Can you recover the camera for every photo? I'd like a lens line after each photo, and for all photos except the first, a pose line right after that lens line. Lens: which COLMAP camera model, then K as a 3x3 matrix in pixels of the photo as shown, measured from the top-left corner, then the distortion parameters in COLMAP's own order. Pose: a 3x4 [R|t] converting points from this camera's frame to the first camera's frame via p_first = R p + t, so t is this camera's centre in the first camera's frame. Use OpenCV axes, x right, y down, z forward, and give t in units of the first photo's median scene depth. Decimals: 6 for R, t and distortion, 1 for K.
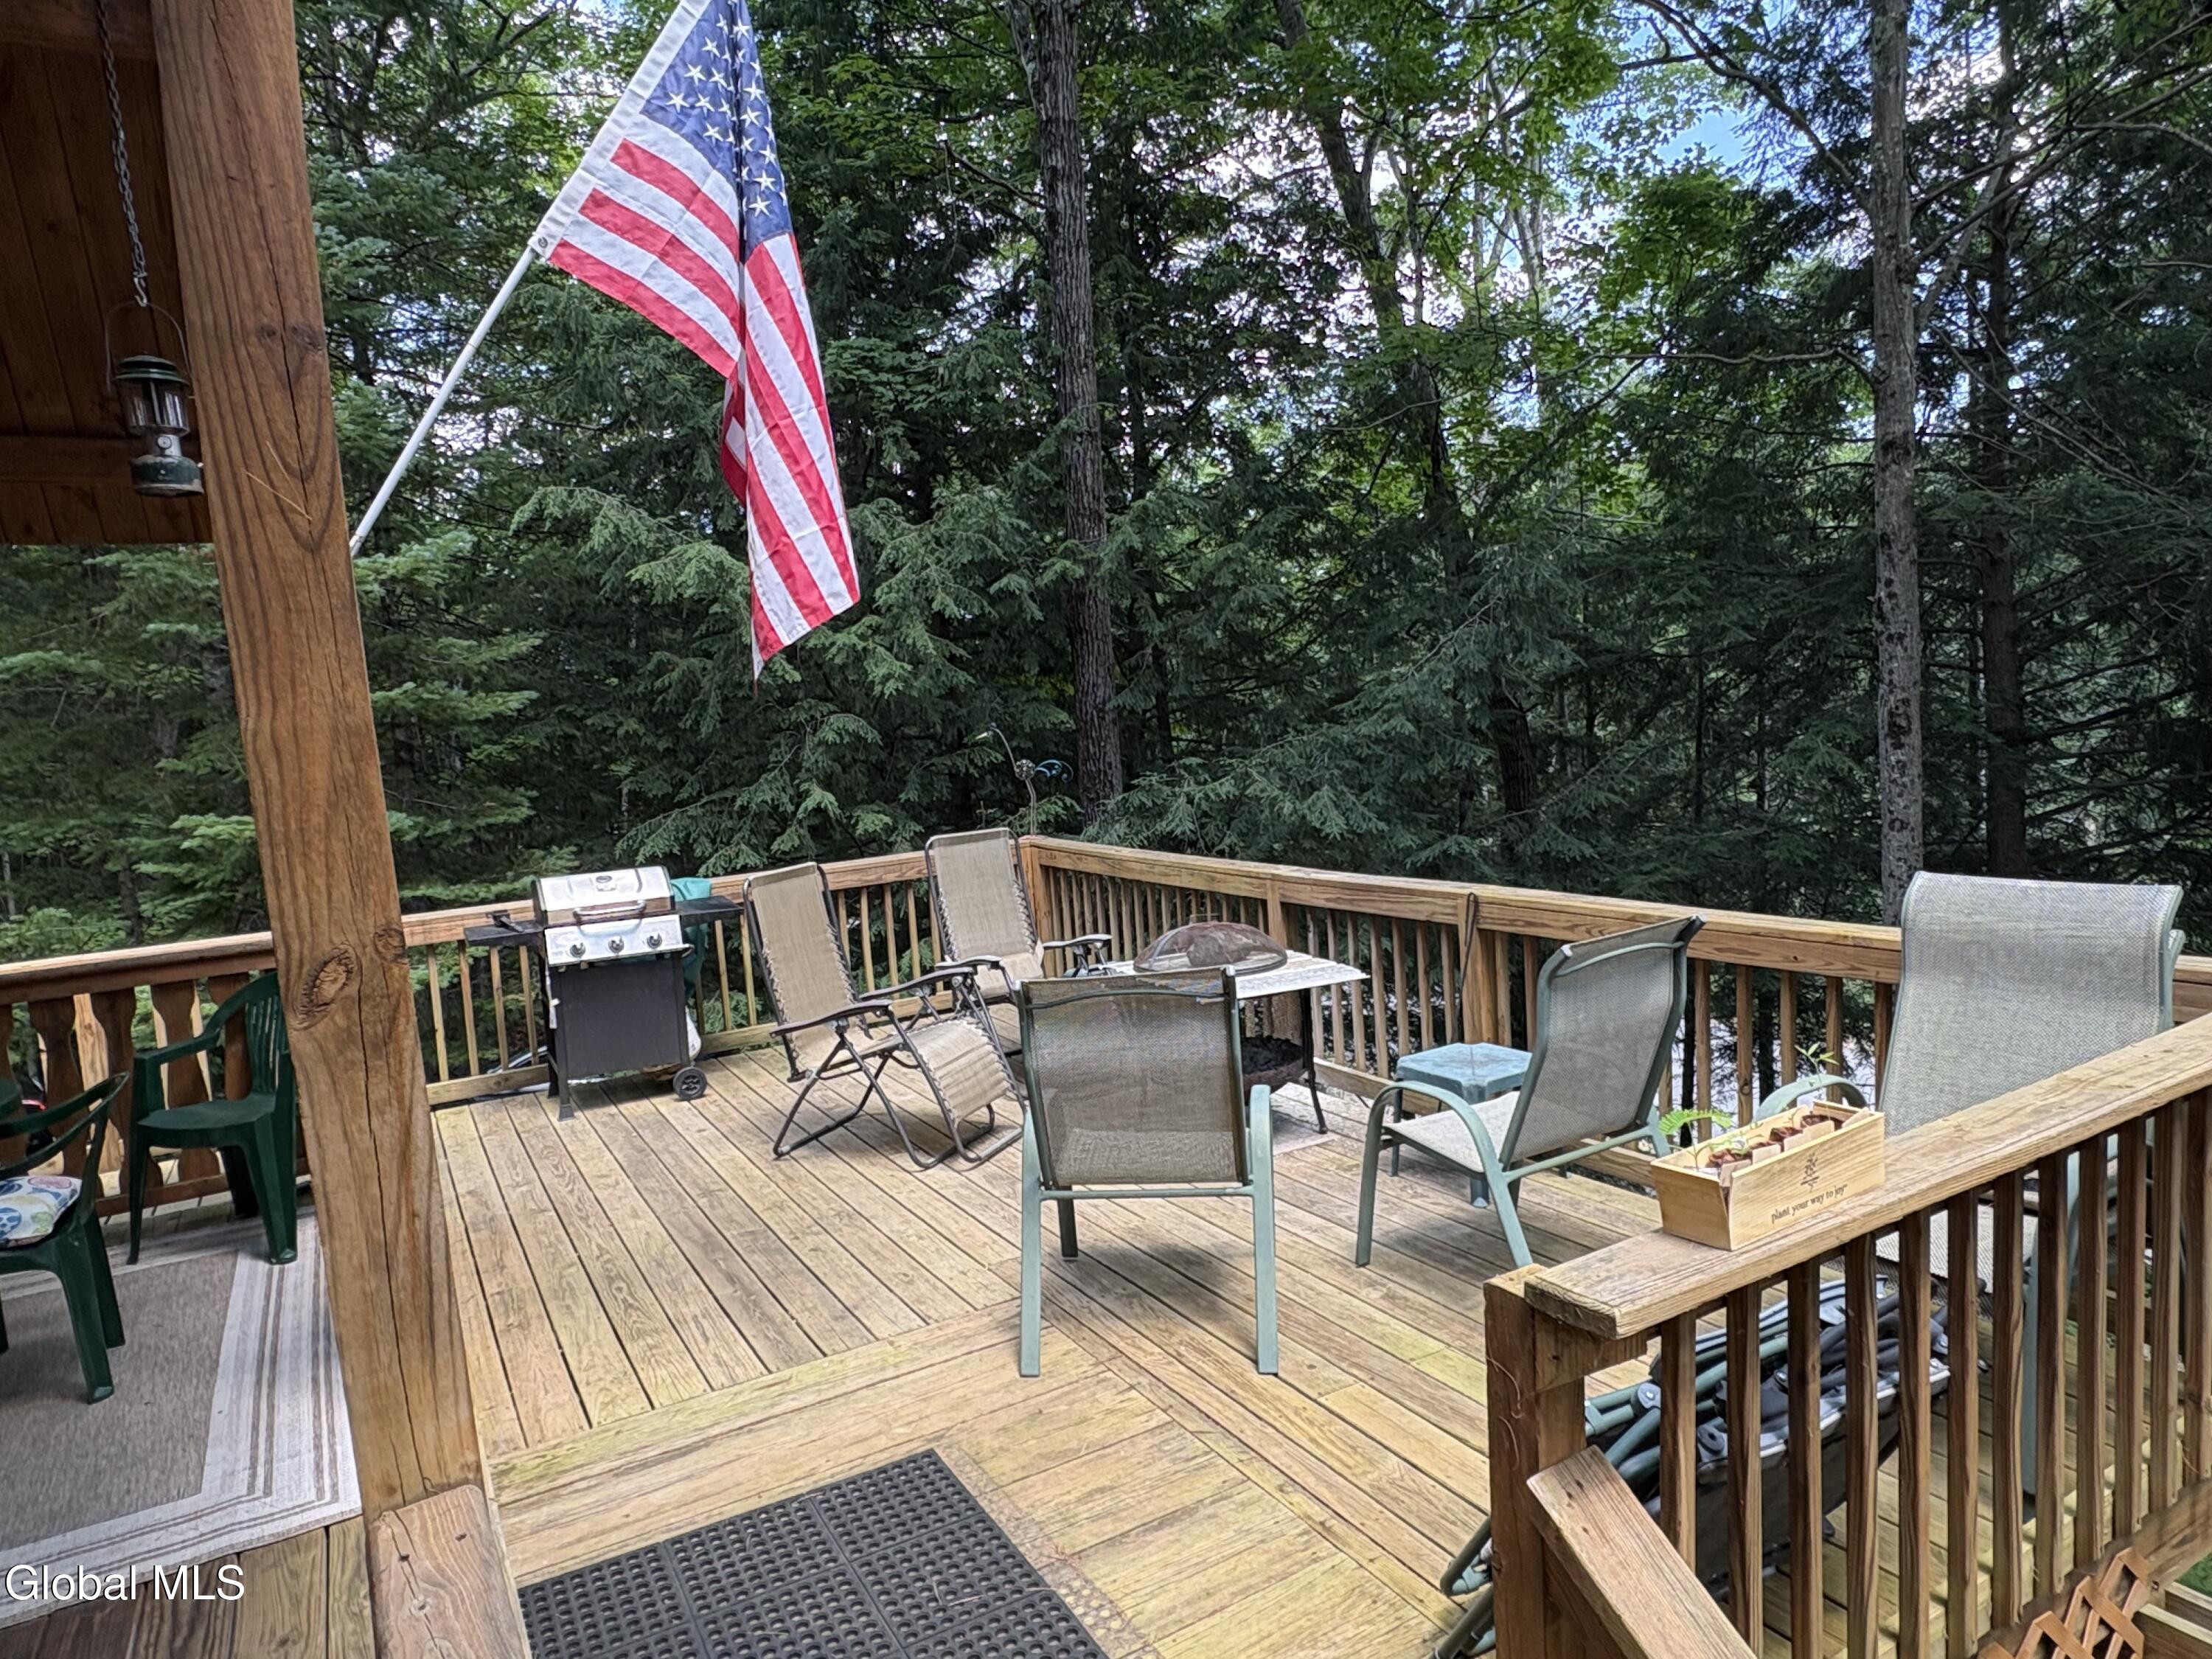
lens RADIAL K [[1337.2, 0, 1103.5], [0, 1337.2, 839.0], [0, 0, 1]] dist [0.000878, -0.004213]
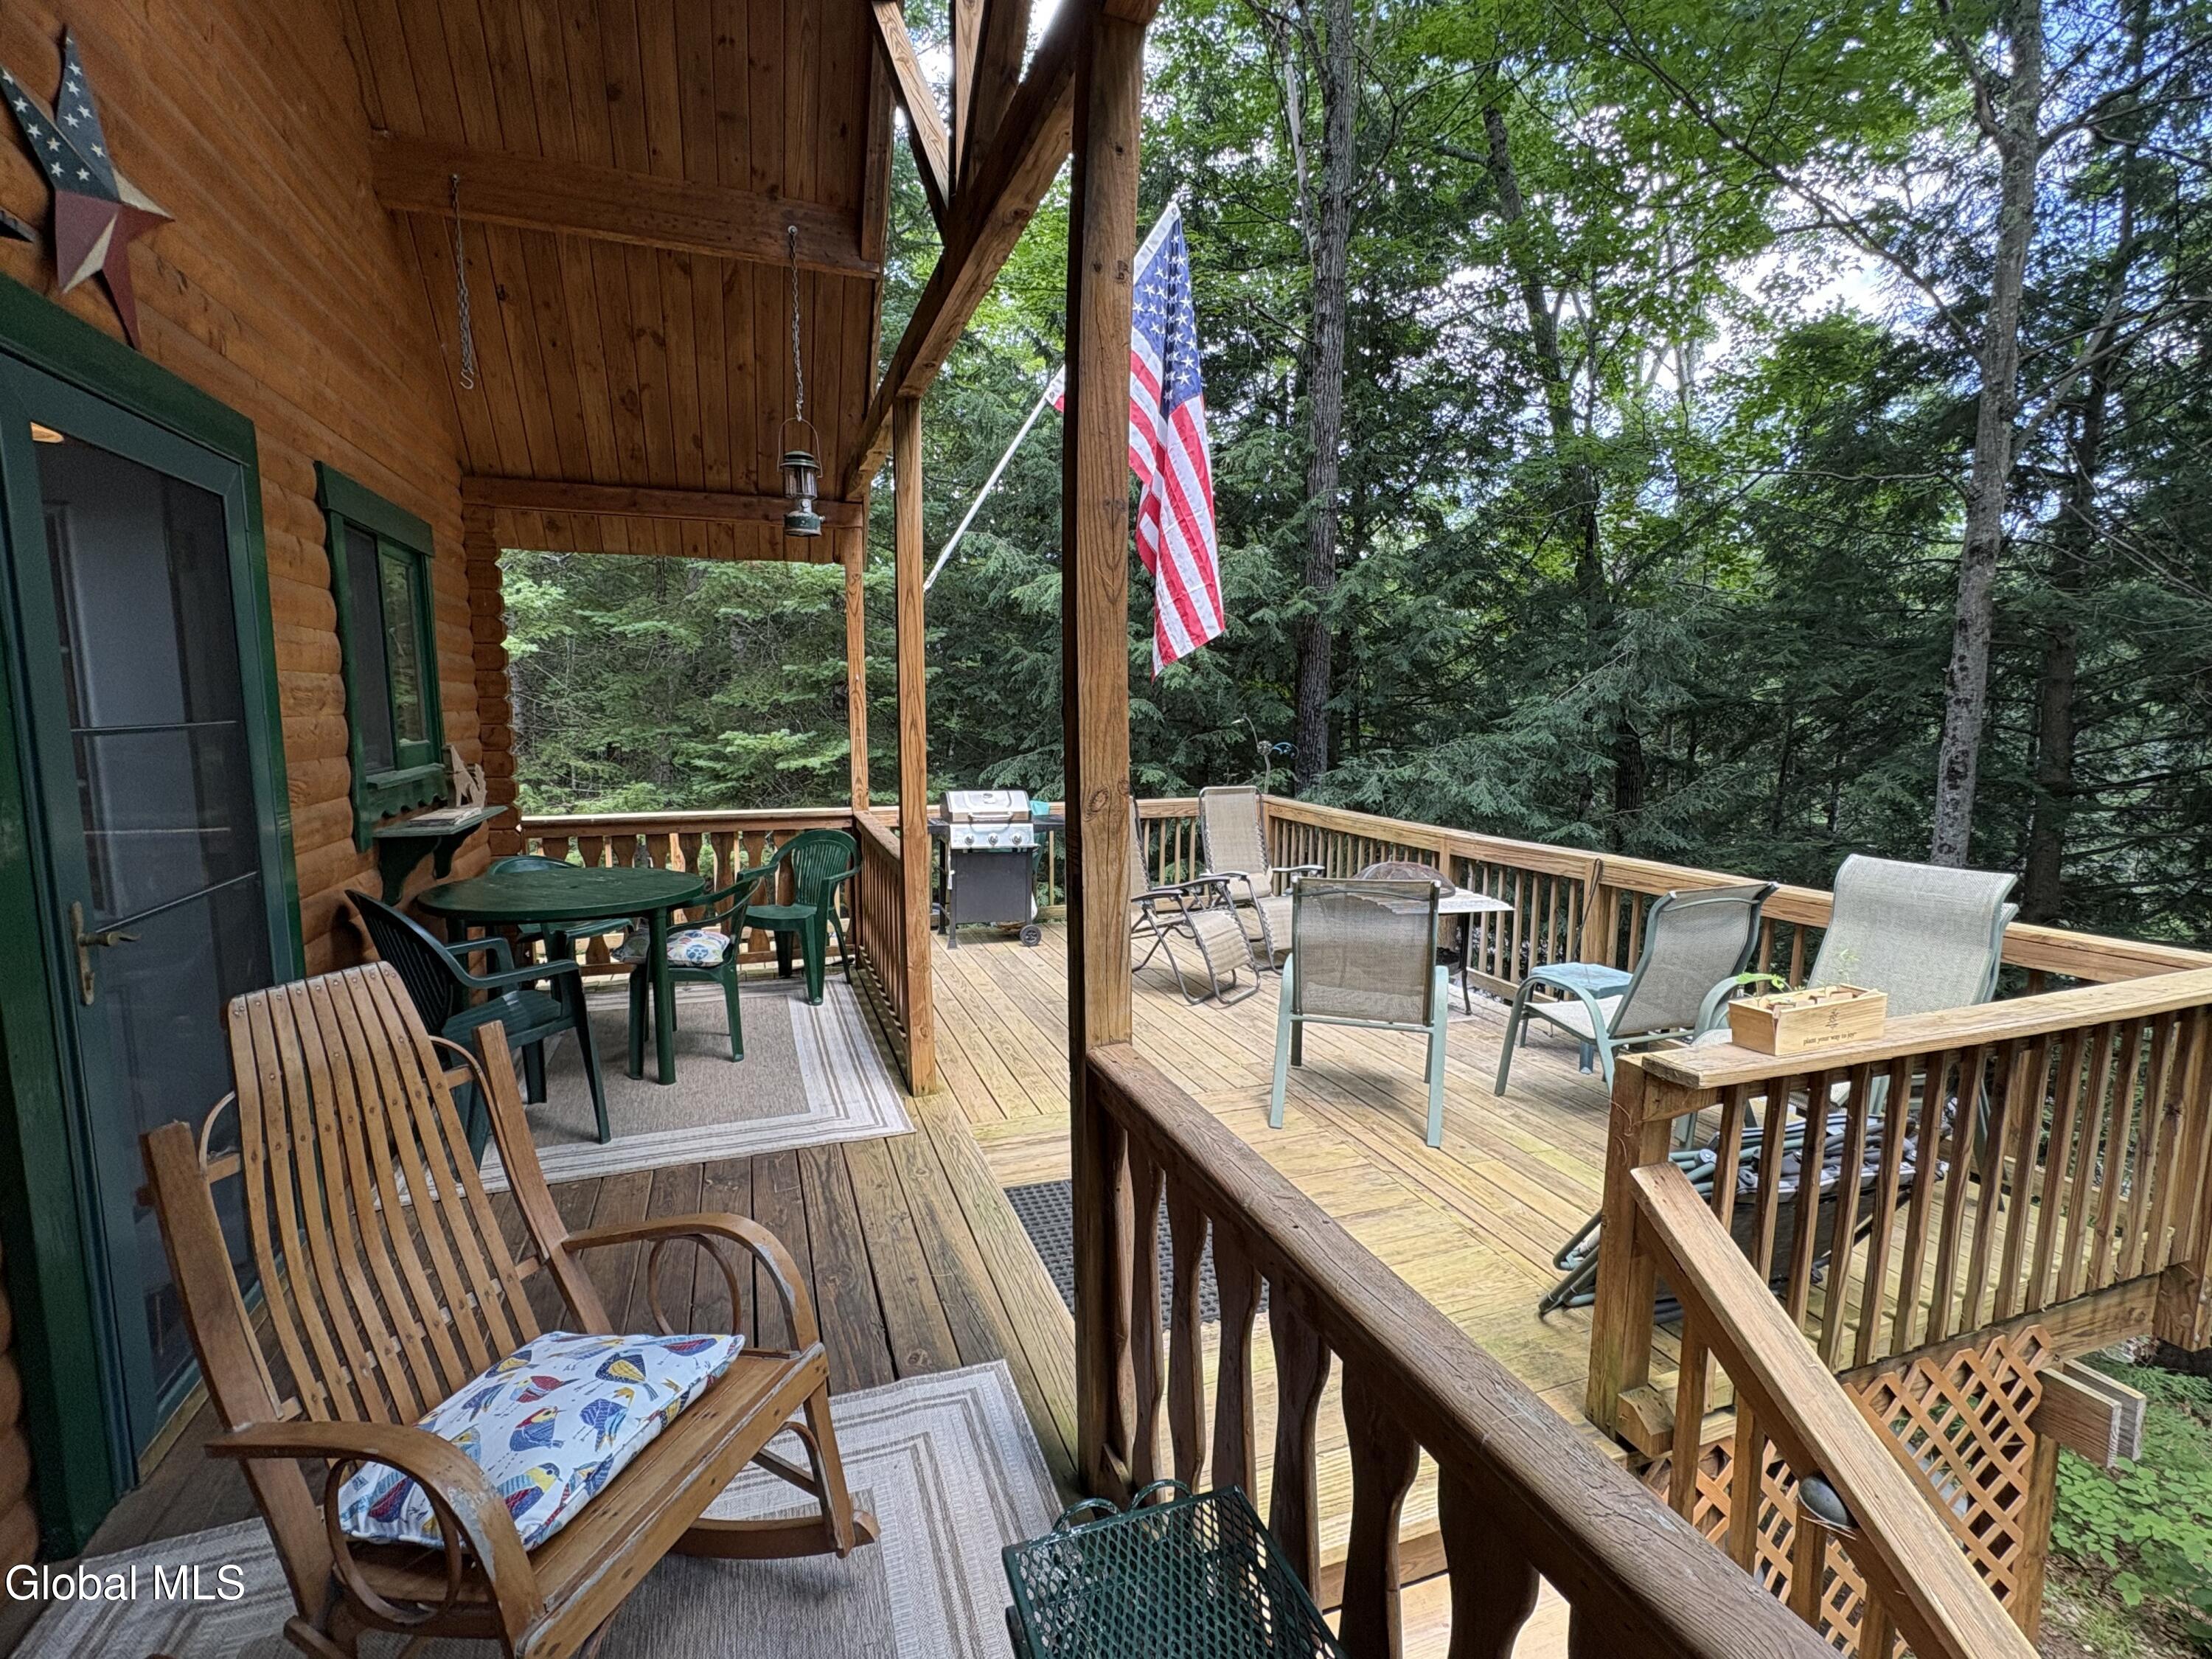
lens RADIAL K [[1006.6, 0, 1108.2], [0, 1006.6, 832.9], [0, 0, 1]] dist [0.003584, -0.002582]
pose [[0.981984, 0.098116, -0.161496, -0.042779], [-0.092930, 0.994894, 0.039375, 0.012344], [0.164535, -0.023658, 0.986088, -0.092522]]
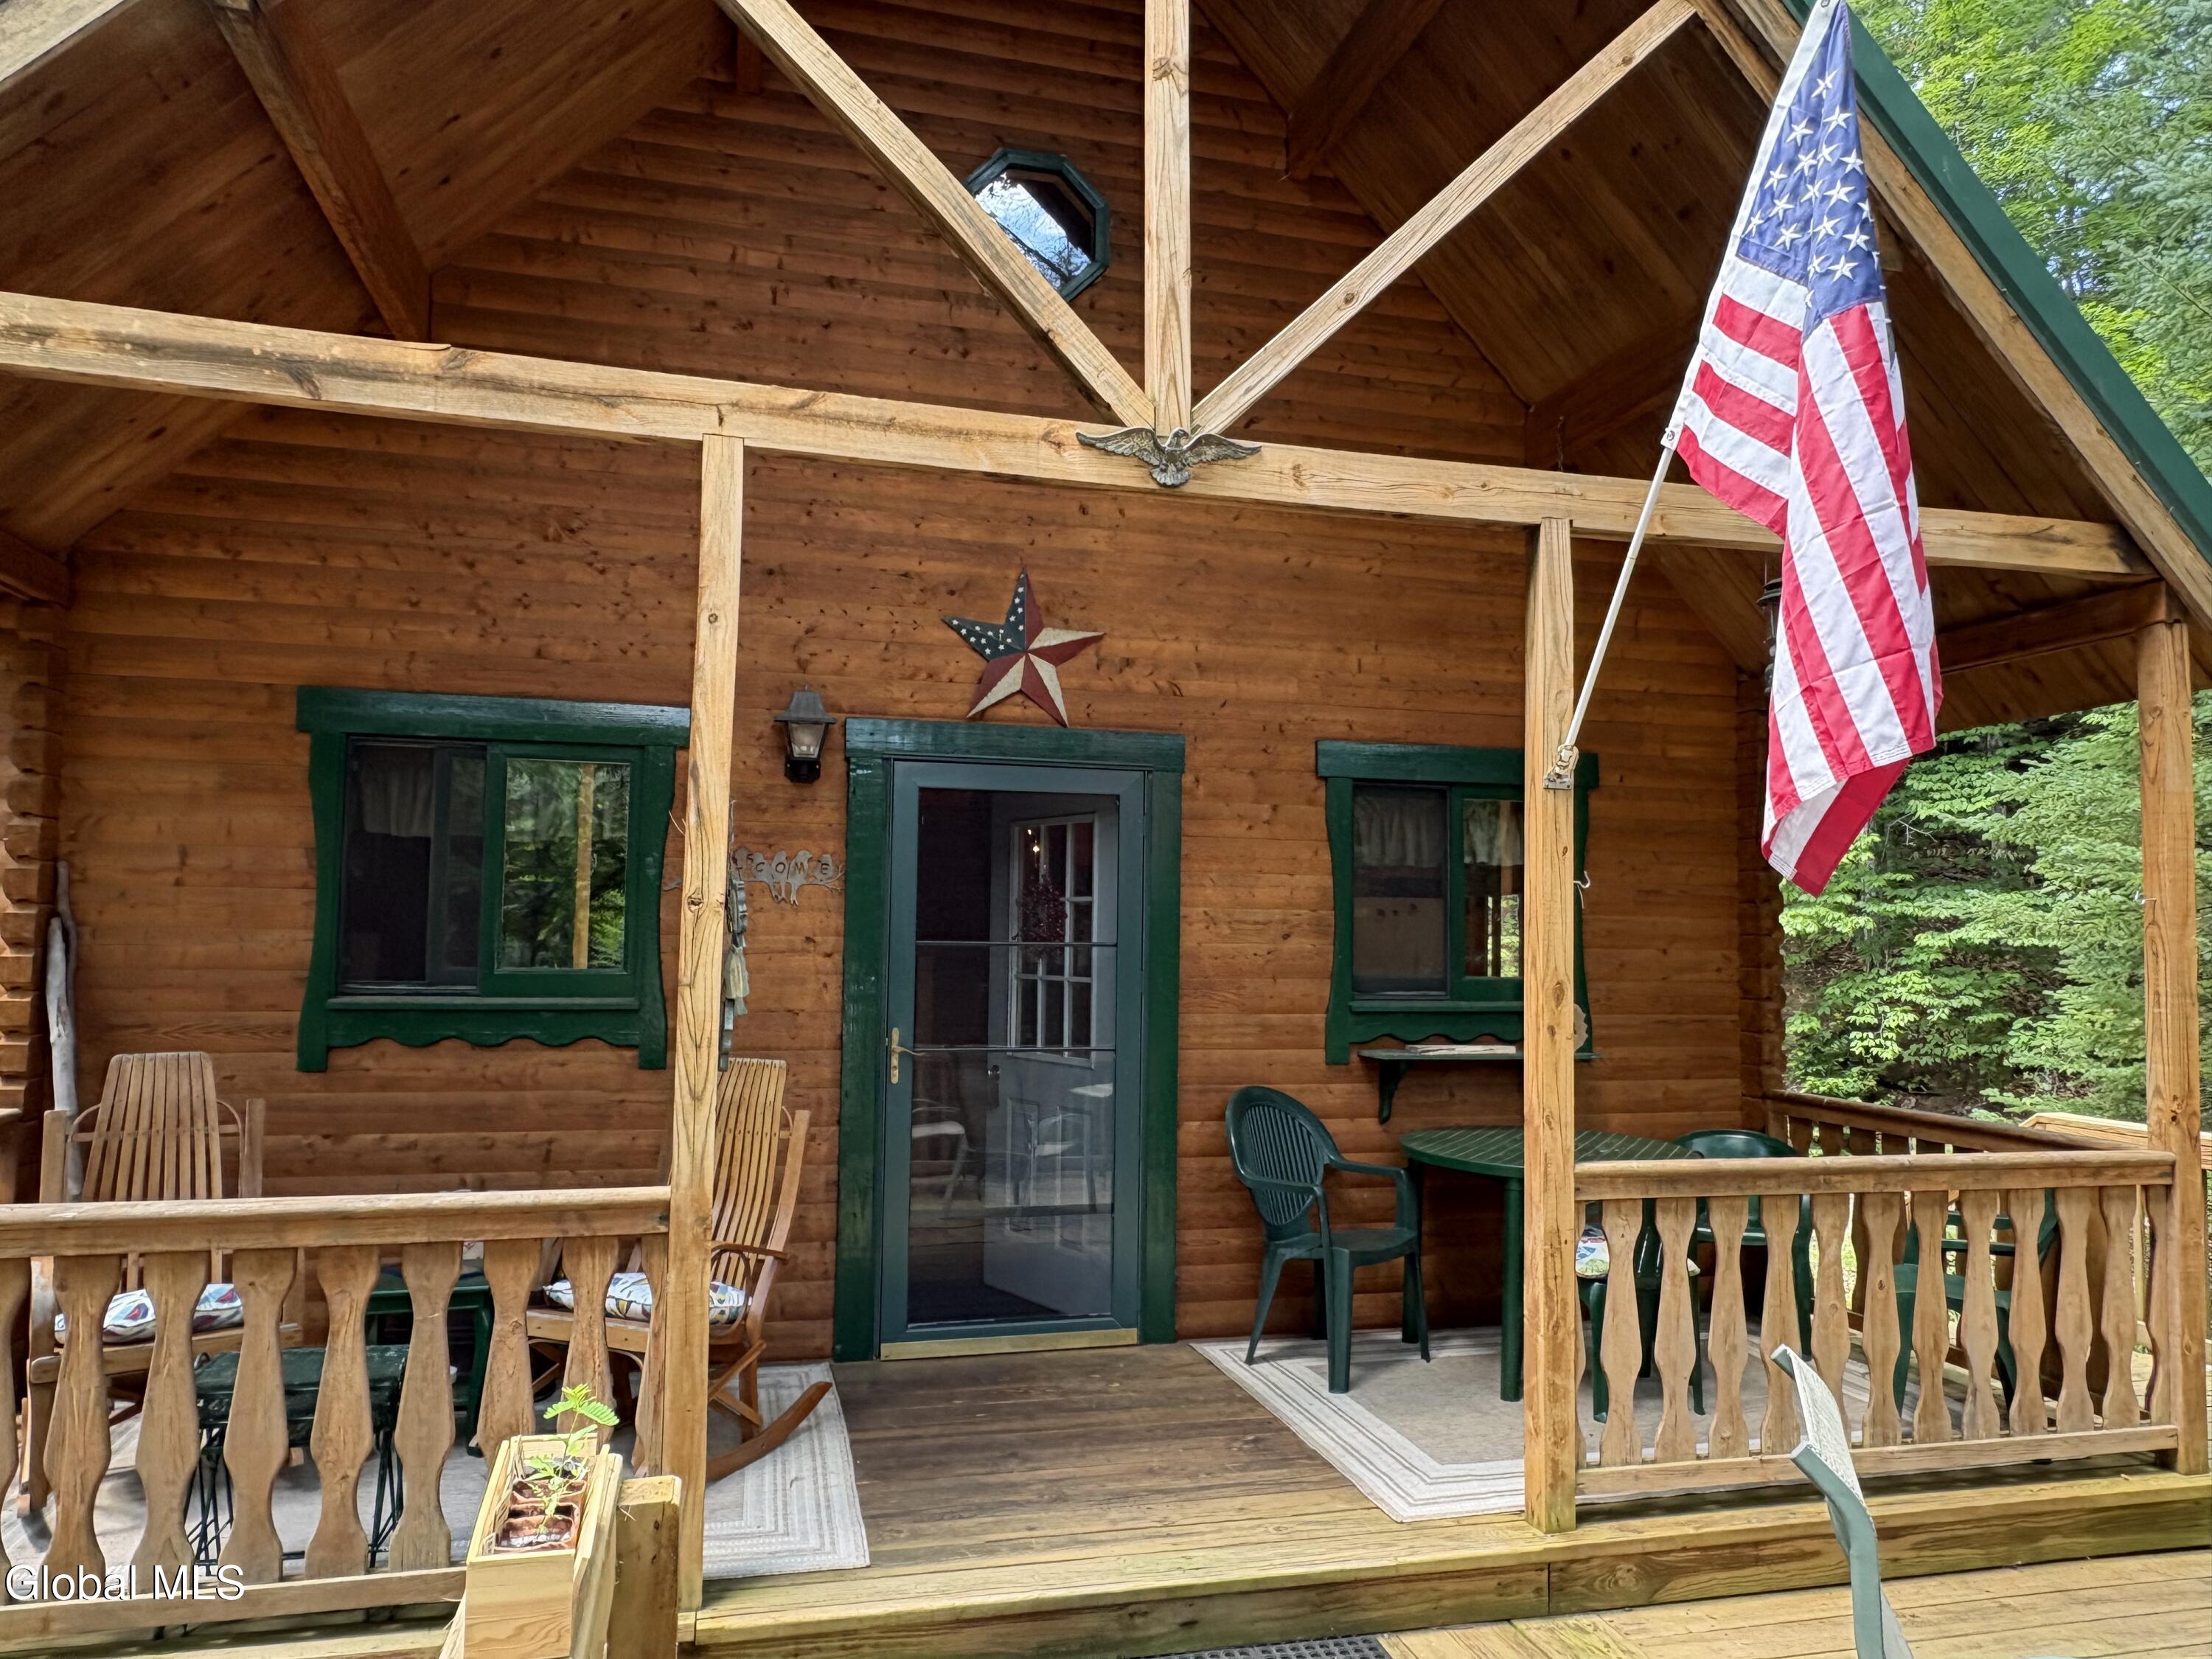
lens RADIAL K [[1477.9, 0, 1093.5], [0, 1477.9, 837.6], [0, 0, 1]] dist [-0.004691, 0.006851]
pose [[-0.279802, -0.006918, -0.960033, 0.322332], [-0.090752, 0.995687, 0.019275, -0.047798], [0.955759, 0.092518, -0.279223, 0.390573]]
